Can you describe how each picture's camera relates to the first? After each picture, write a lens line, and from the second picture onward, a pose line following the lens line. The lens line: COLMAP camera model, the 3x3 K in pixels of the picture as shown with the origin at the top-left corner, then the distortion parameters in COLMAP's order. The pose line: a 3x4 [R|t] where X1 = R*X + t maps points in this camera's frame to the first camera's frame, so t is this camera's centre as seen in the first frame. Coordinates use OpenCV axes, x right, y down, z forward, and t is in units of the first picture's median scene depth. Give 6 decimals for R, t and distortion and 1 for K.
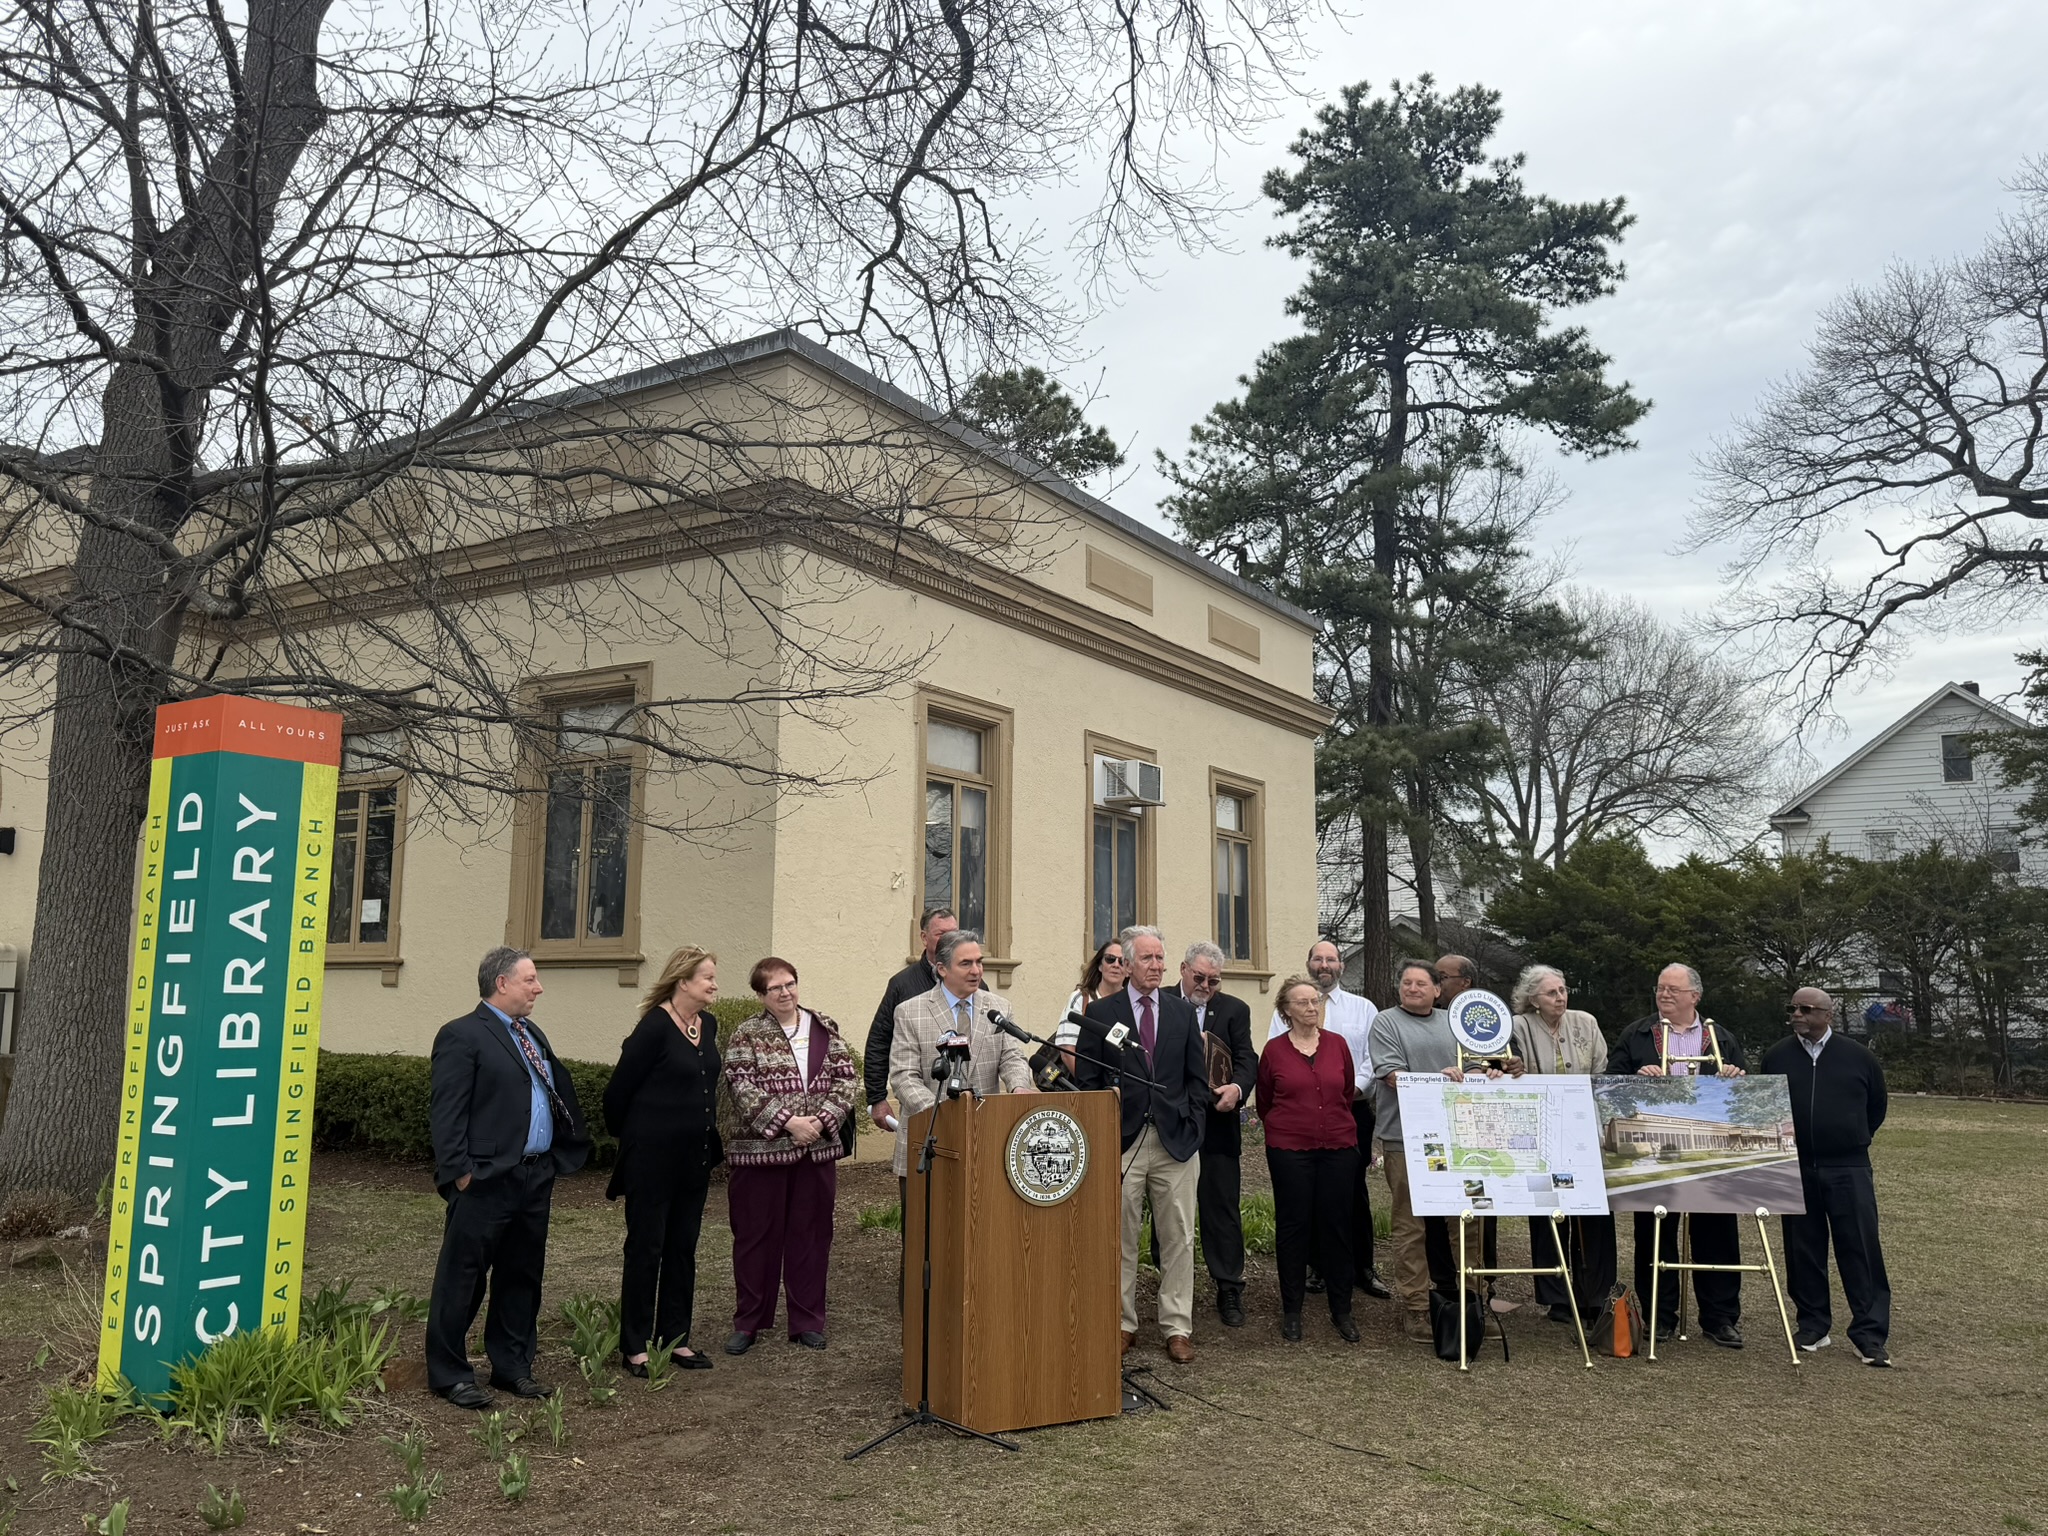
lens RADIAL K [[1555.7, 0, 1021.9], [0, 1555.7, 765.6], [0, 0, 1]] dist [0.143536, -0.260373]
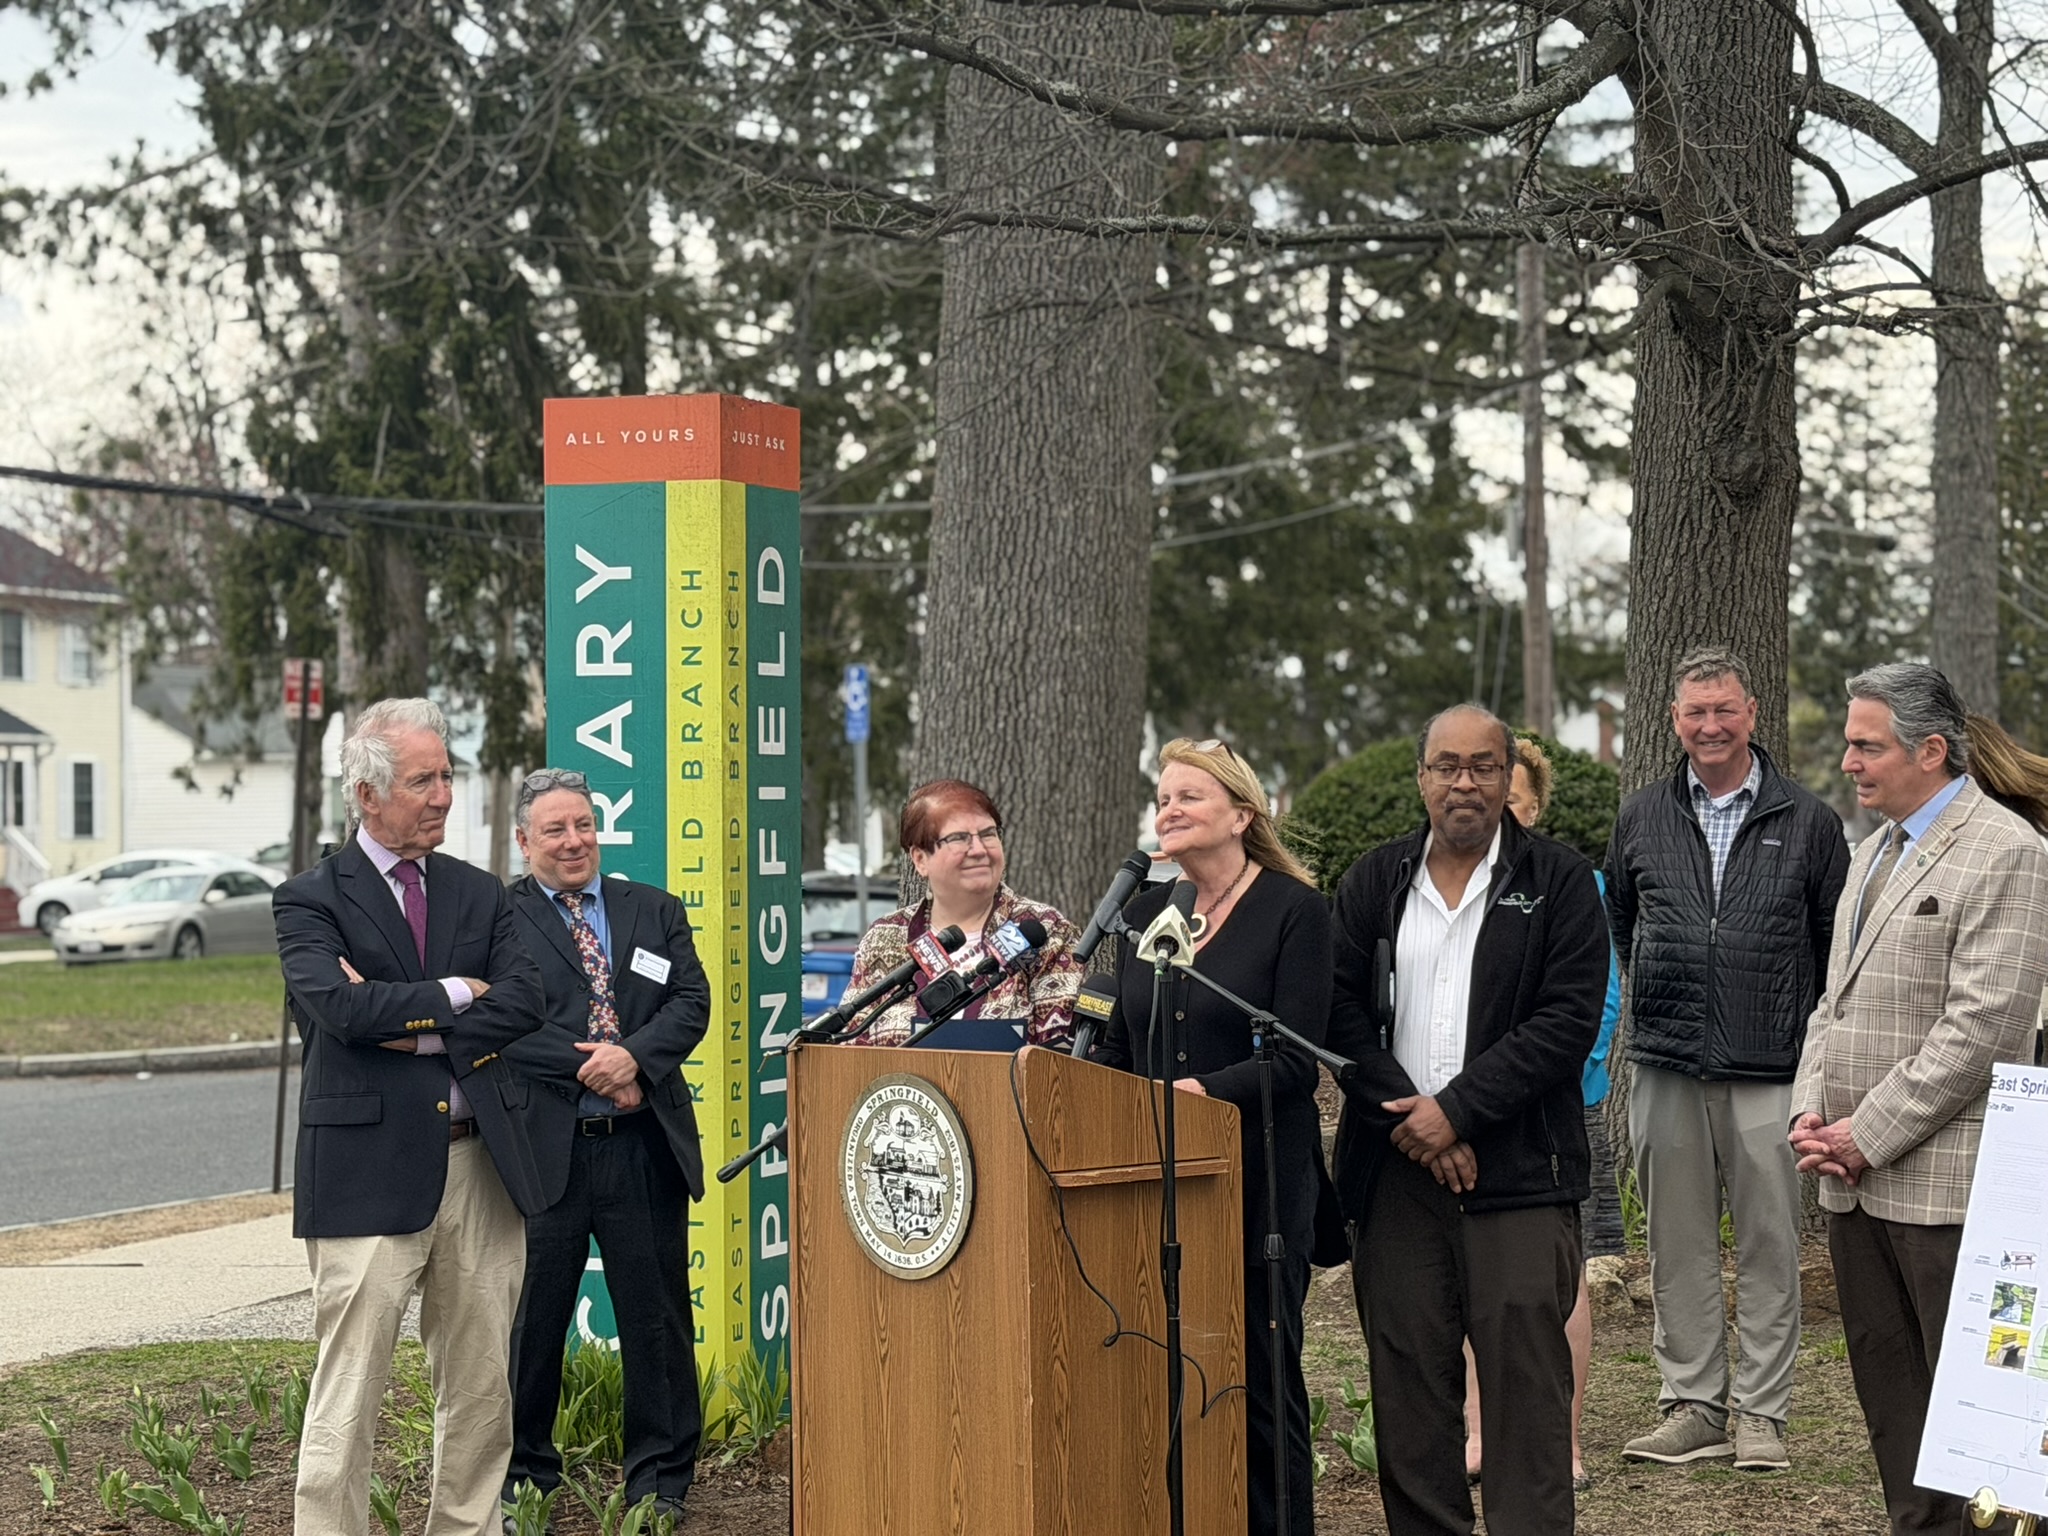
lens RADIAL K [[4327.5, 0, 1027.0], [0, 4327.5, 803.8], [0, 0, 1]] dist [0.142106, -0.402301]
pose [[0.224654, -0.014571, -0.974330, 1.035222], [0.149754, 0.988526, 0.019746, 0.092059], [0.962862, -0.150346, 0.224259, 0.599938]]
